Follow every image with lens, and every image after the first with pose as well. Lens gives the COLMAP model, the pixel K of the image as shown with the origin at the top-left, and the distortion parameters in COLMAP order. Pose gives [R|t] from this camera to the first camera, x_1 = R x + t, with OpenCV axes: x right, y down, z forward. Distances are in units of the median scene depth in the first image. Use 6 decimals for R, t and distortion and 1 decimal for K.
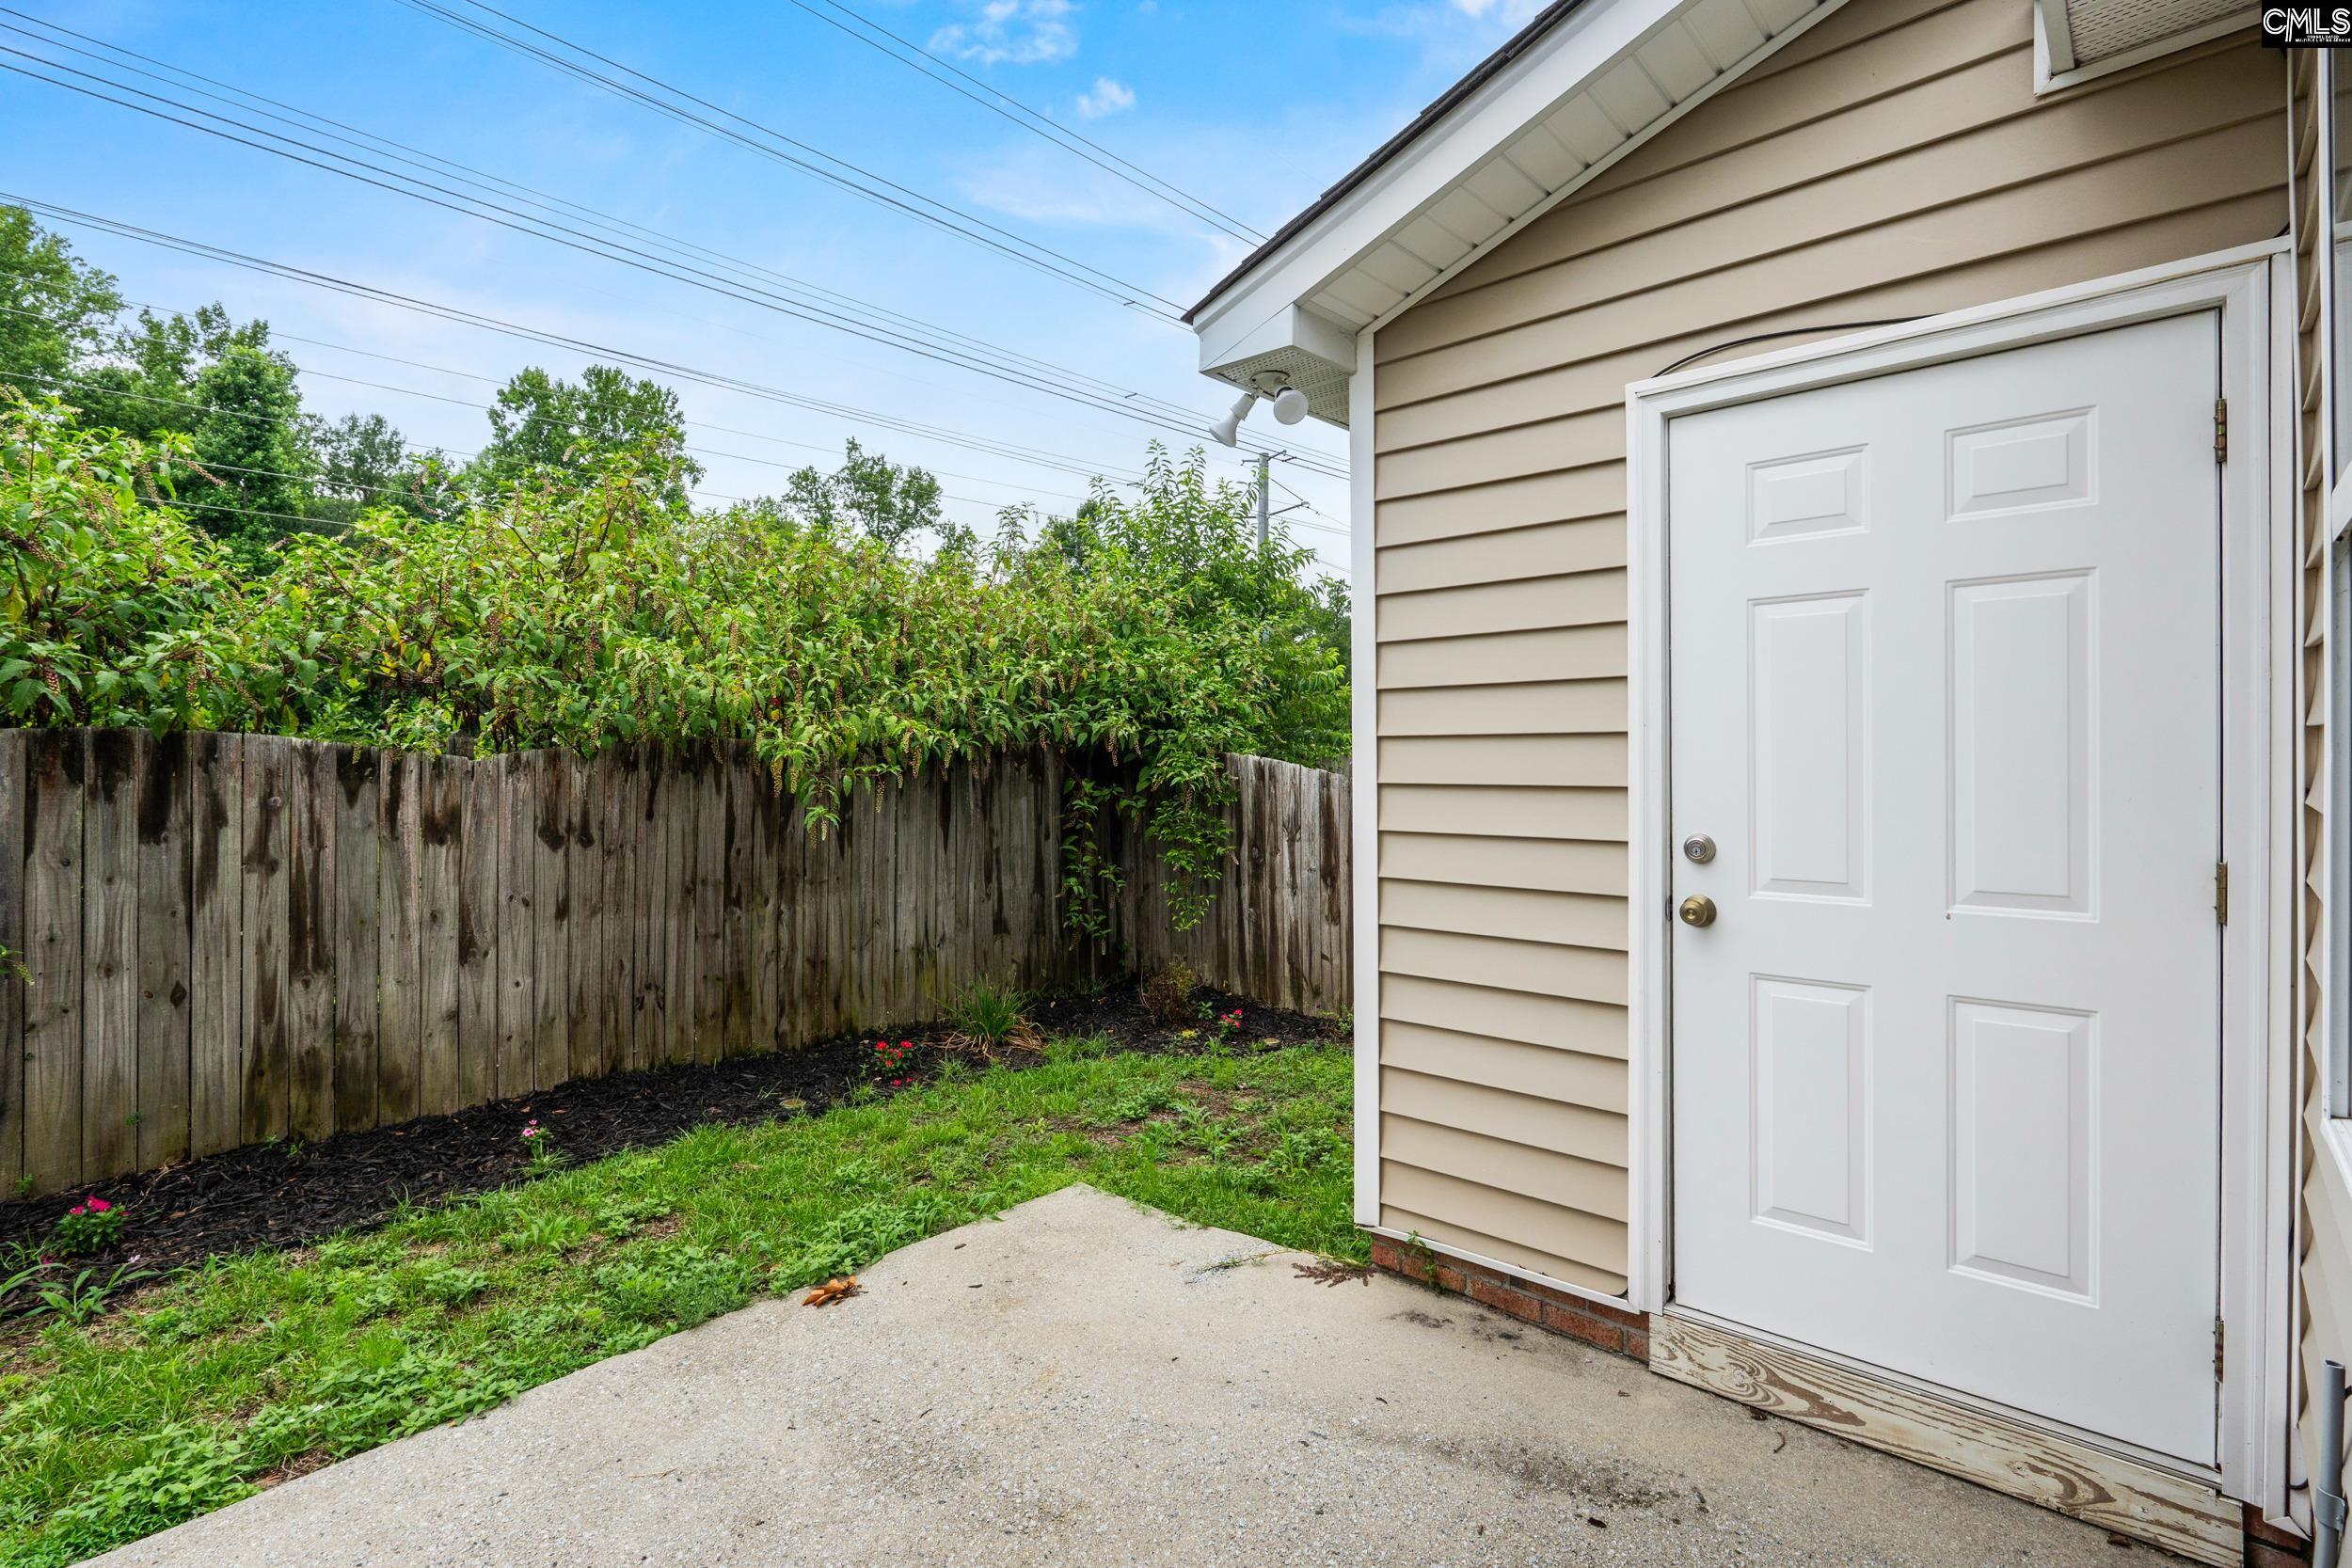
lens RADIAL K [[1082.2, 0, 1174.1], [0, 1082.2, 765.4], [0, 0, 1]] dist [-0.005033, -0.000047]
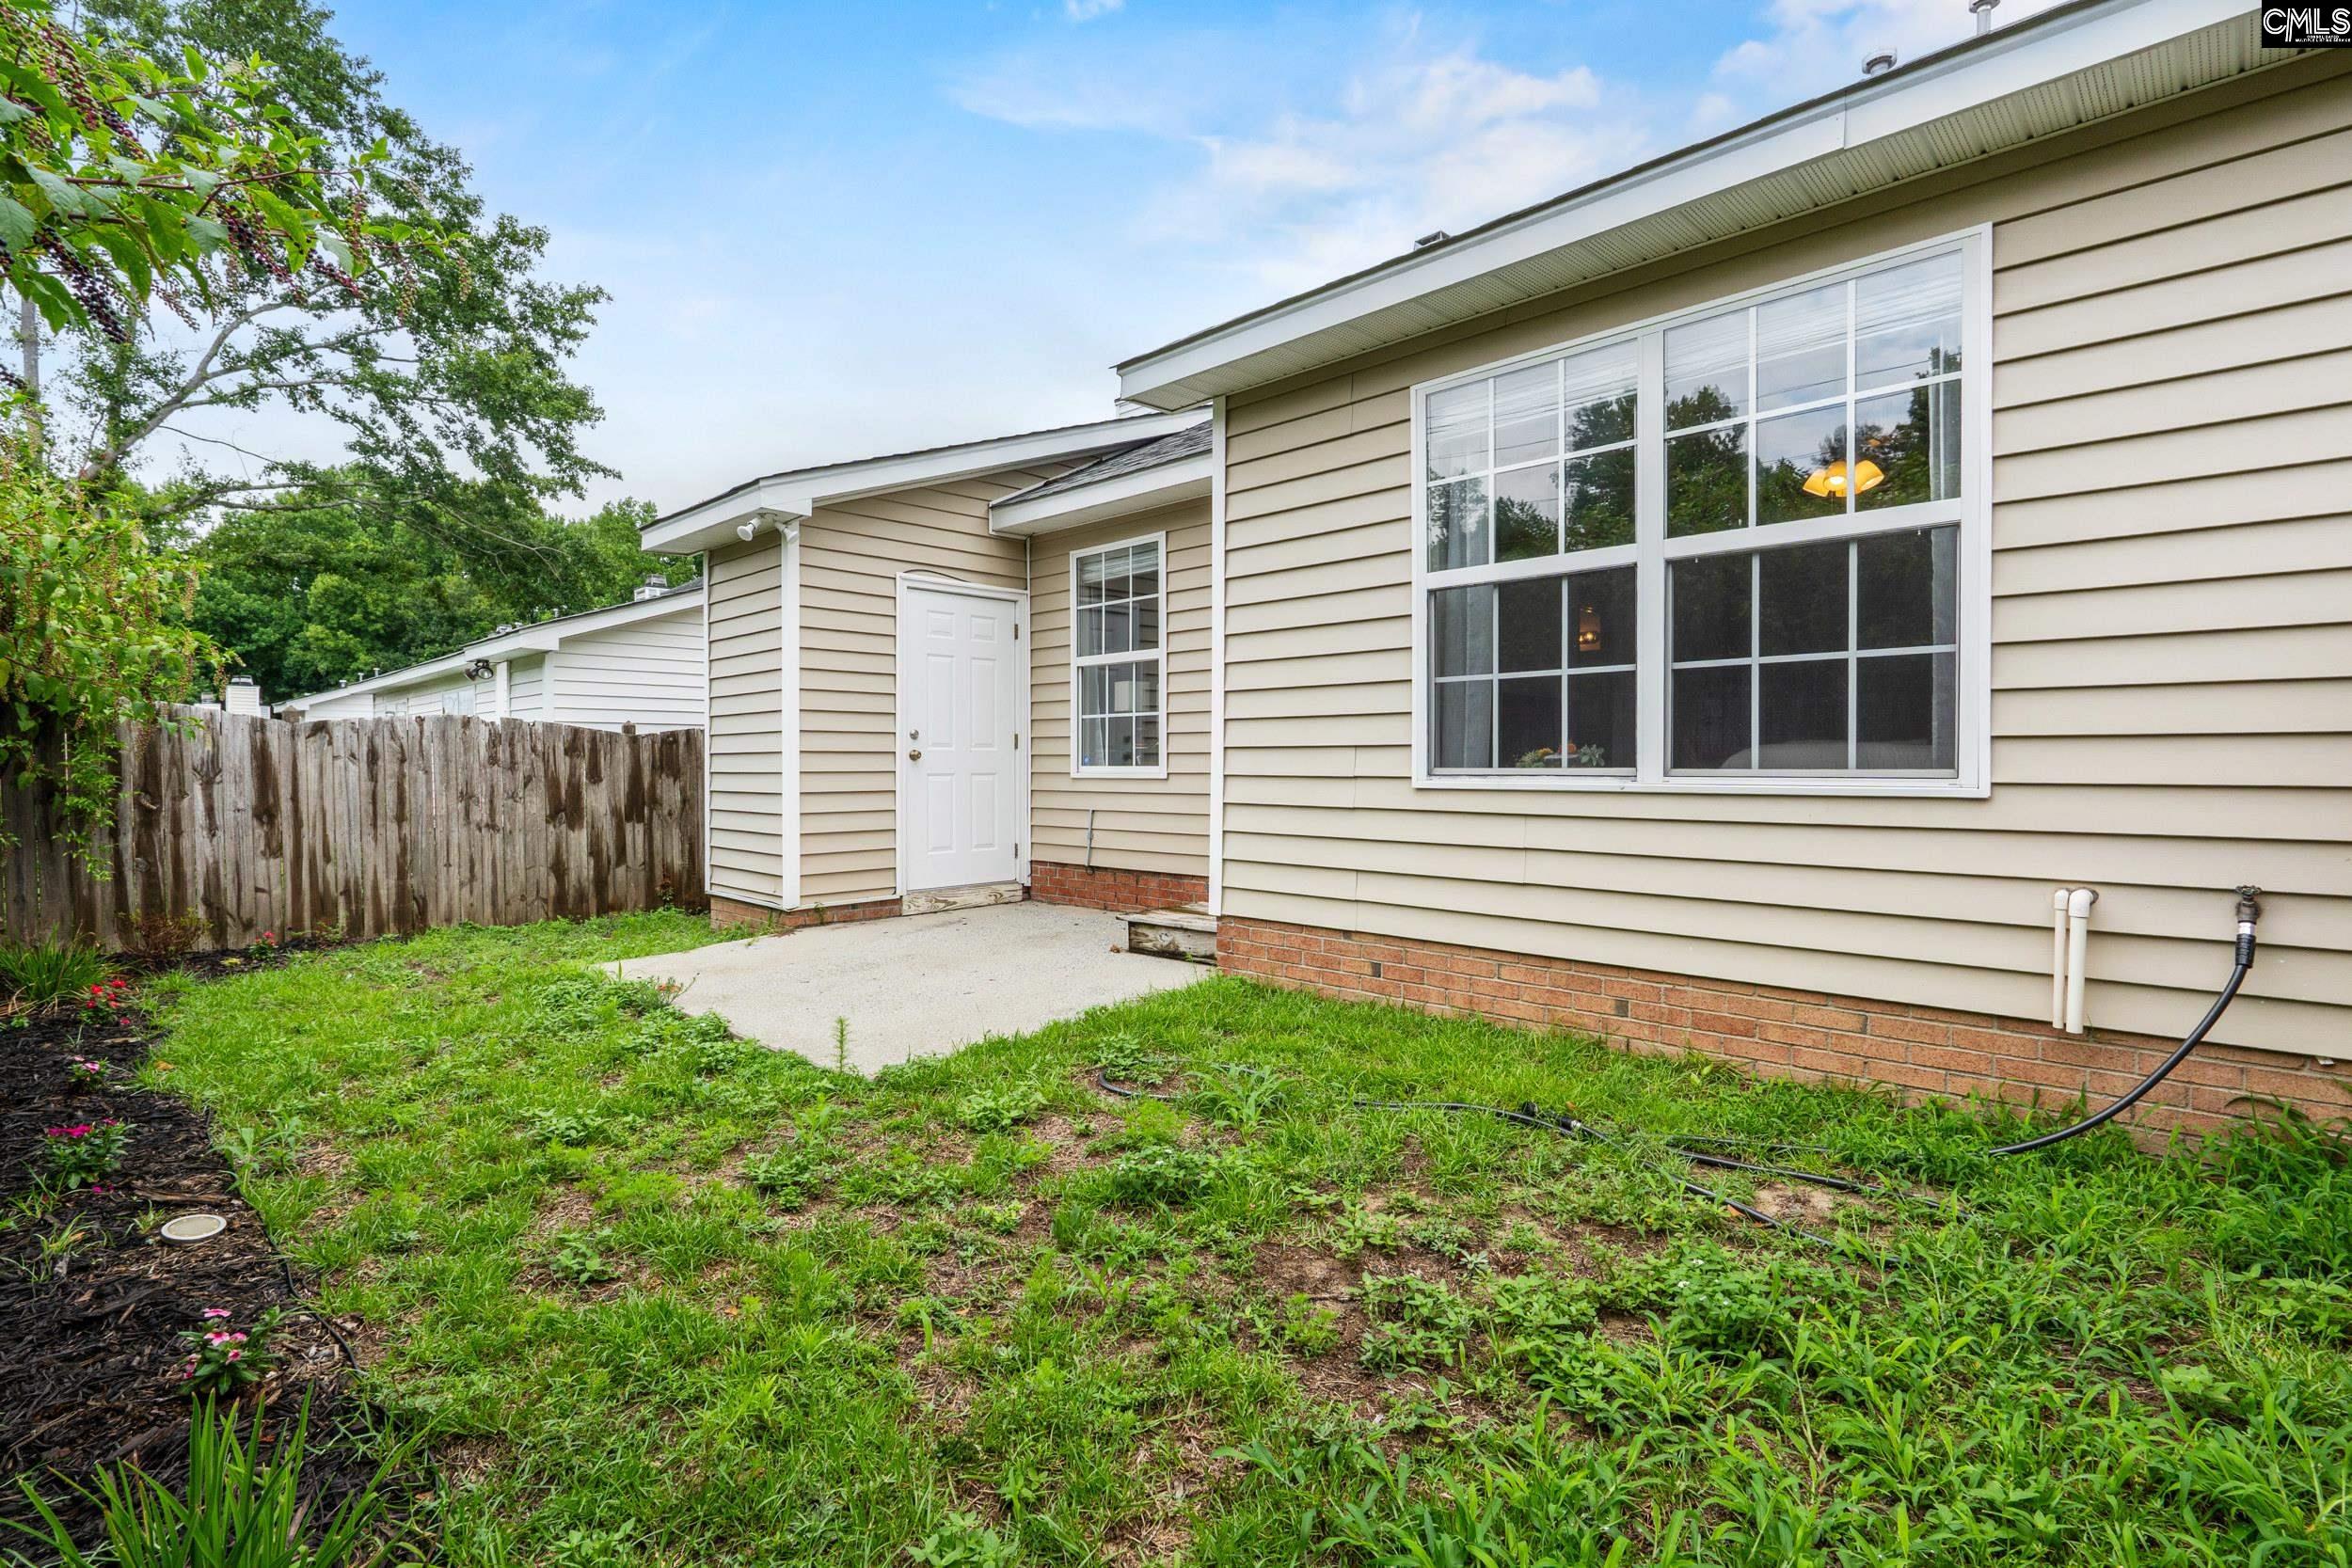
lens RADIAL K [[1082.2, 0, 1169.3], [0, 1082.2, 779.6], [0, 0, 1]] dist [-0.005033, -0.000047]
pose [[0.063169, -0.015484, 0.997883, -0.864579], [0.004669, 0.999873, 0.015219, 0.055838], [-0.997992, 0.003698, 0.063233, 0.036146]]
